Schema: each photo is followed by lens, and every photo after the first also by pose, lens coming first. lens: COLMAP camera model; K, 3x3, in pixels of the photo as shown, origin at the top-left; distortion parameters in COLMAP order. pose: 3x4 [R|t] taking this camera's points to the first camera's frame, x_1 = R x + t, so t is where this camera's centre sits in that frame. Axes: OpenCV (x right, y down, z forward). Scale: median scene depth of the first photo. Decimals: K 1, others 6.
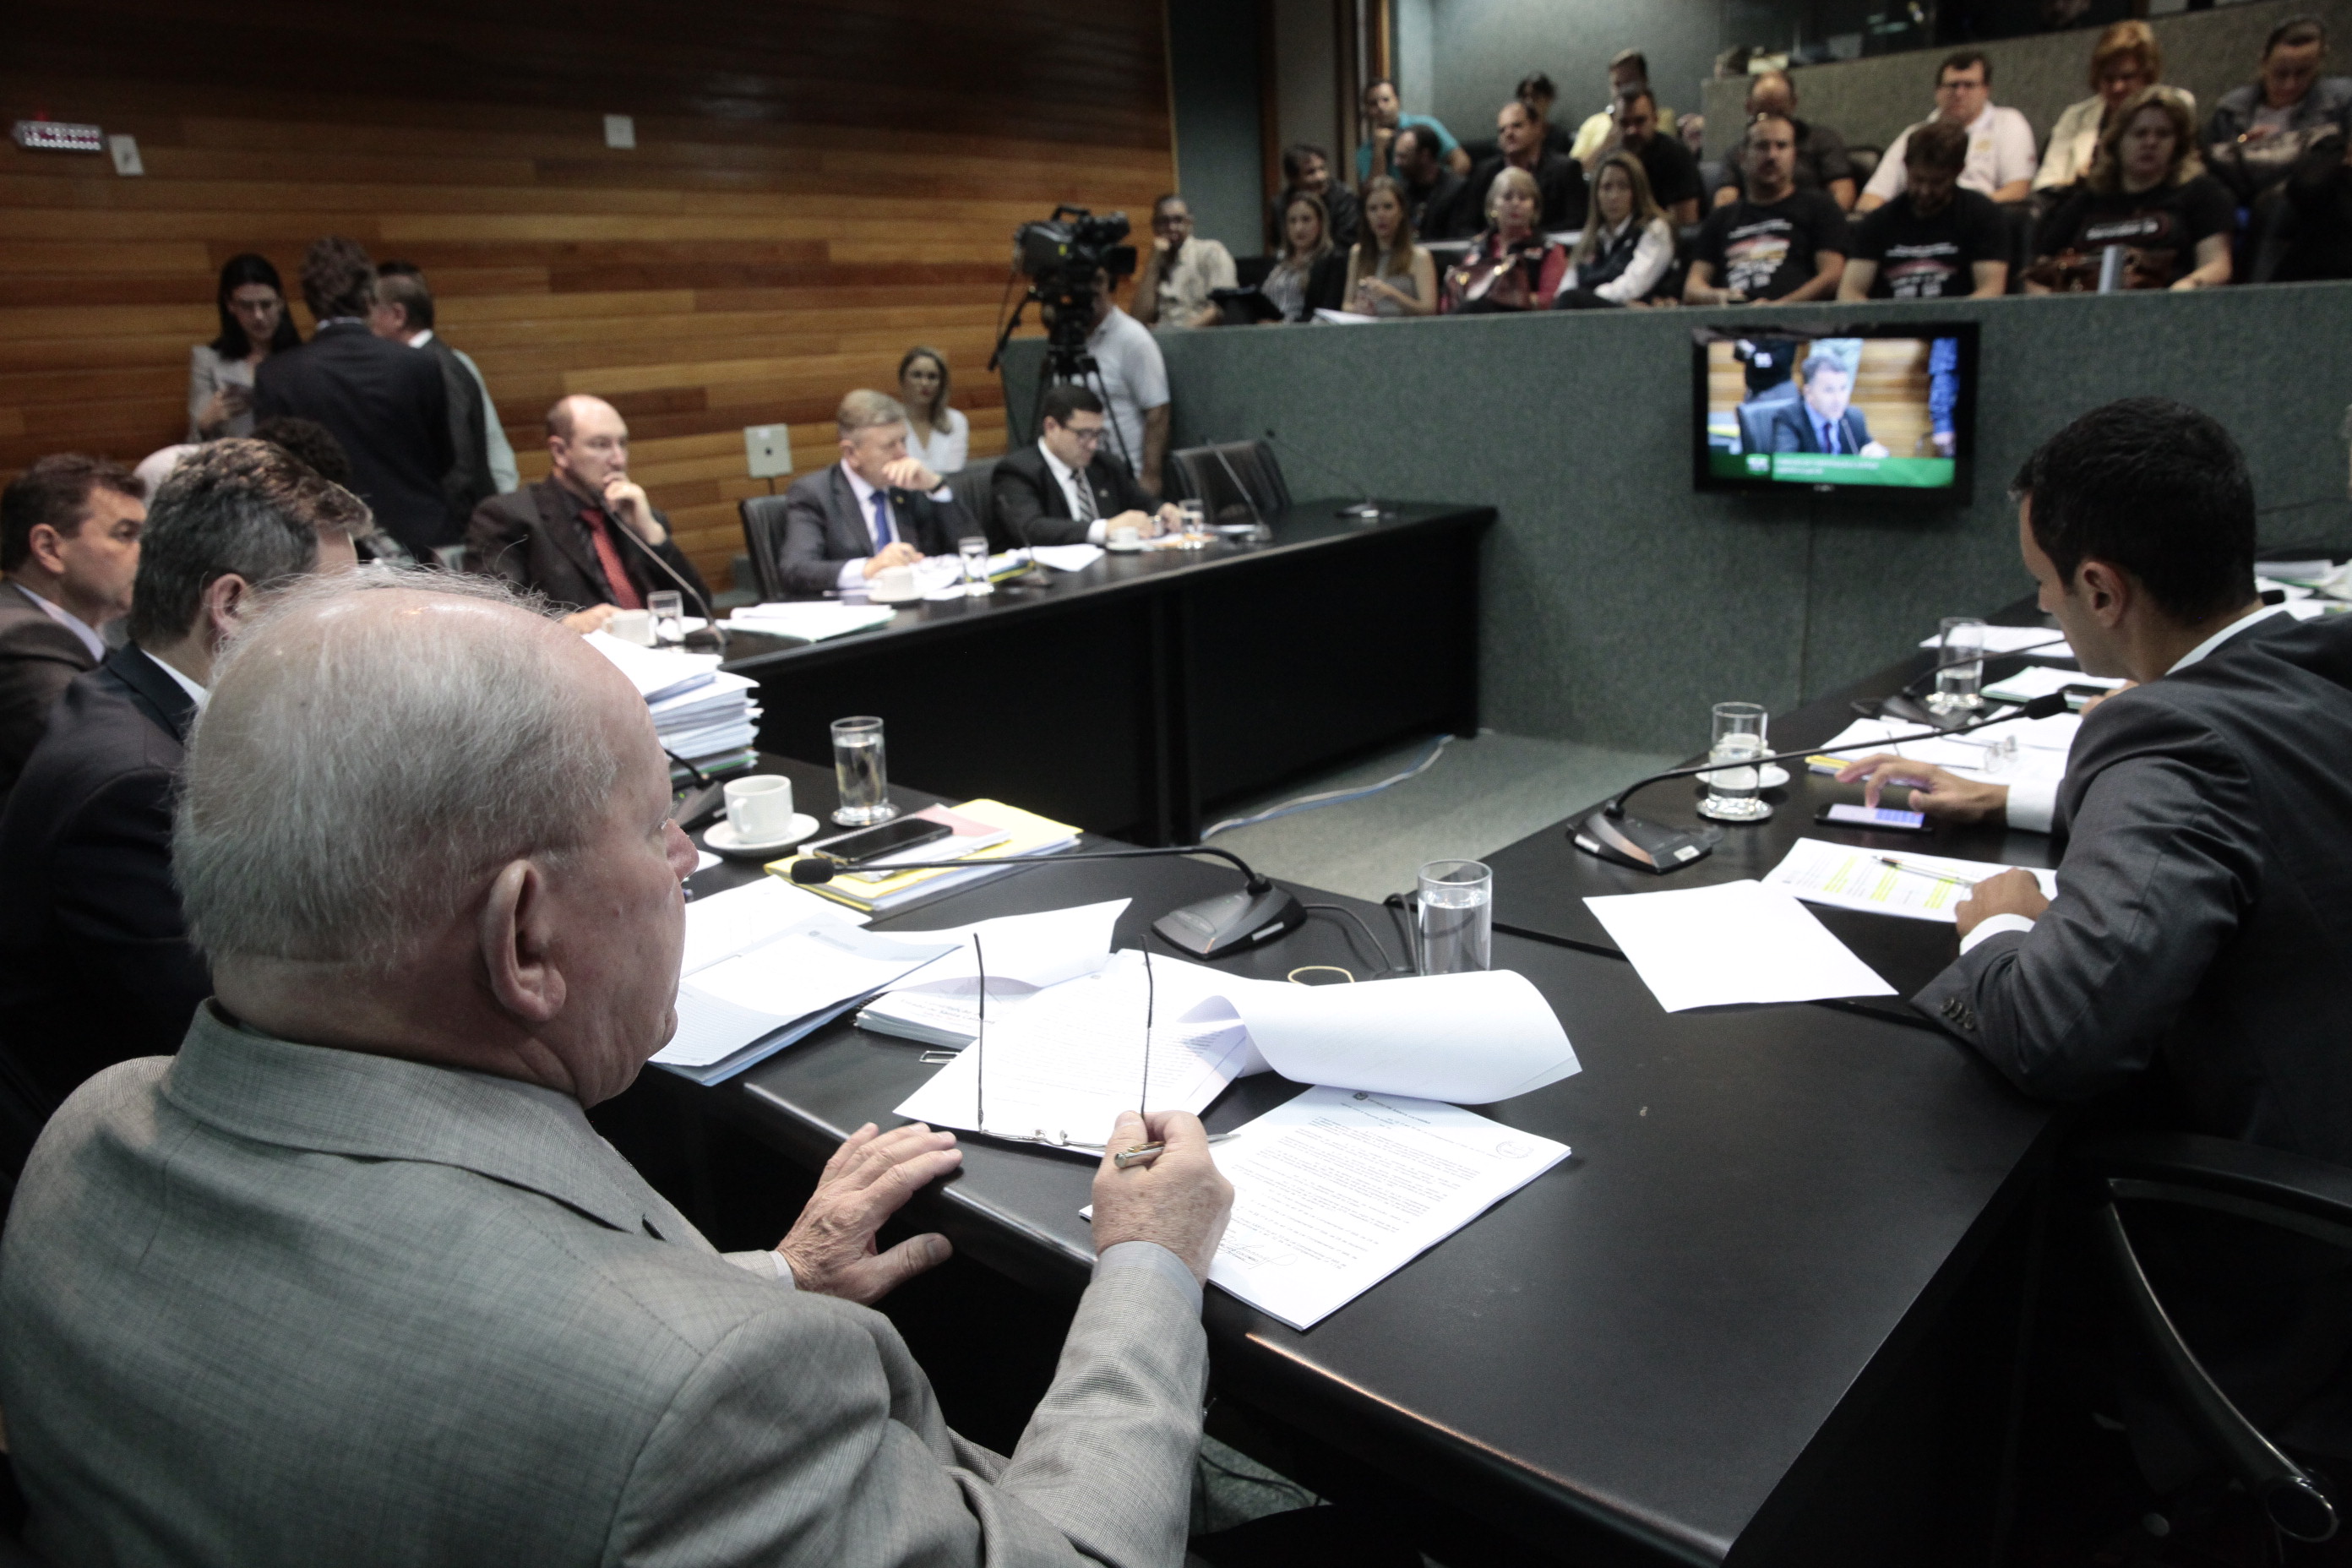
lens RADIAL K [[1586.5, 0, 1200.5], [0, 1586.5, 840.6], [0, 0, 1]] dist [-0.104171, 0.065186]
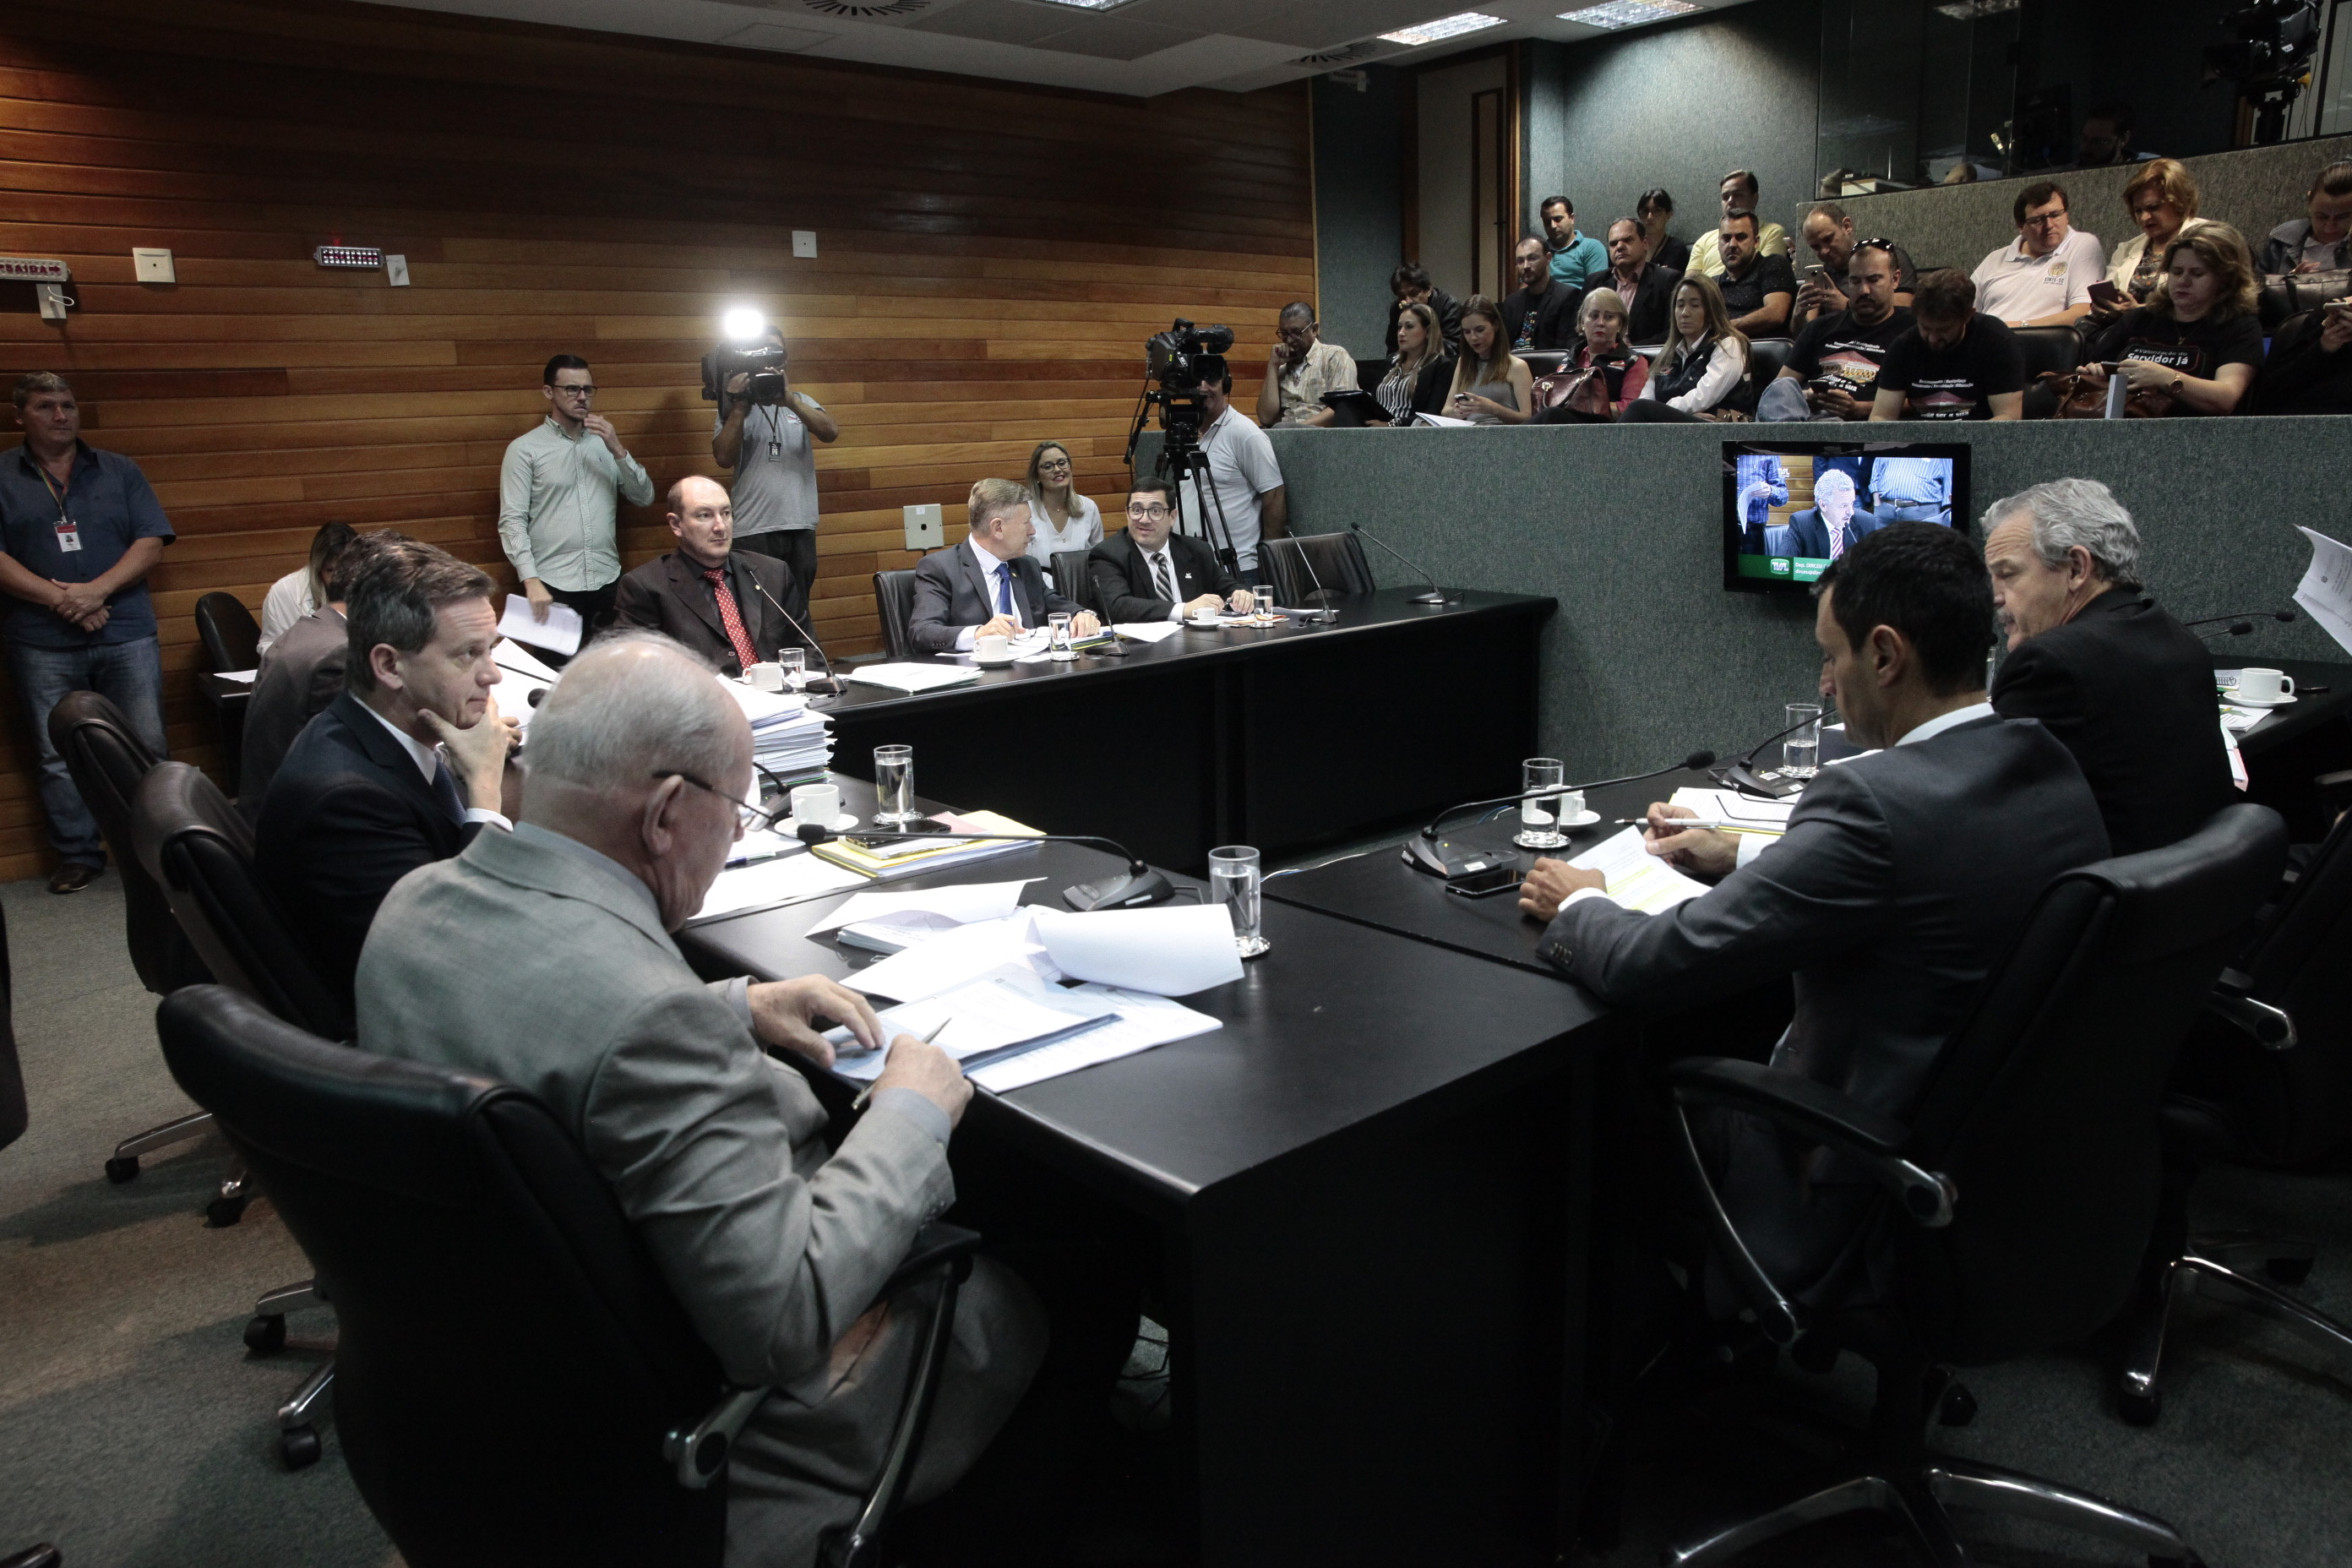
lens RADIAL K [[1586.5, 0, 1203.8], [0, 1586.5, 889.1], [0, 0, 1]] dist [-0.104171, 0.065186]
pose [[0.992836, 0.049204, -0.108884, 0.076158], [-0.051070, 0.998591, -0.014413, 0.019581], [0.108021, 0.019870, 0.993950, -0.116577]]
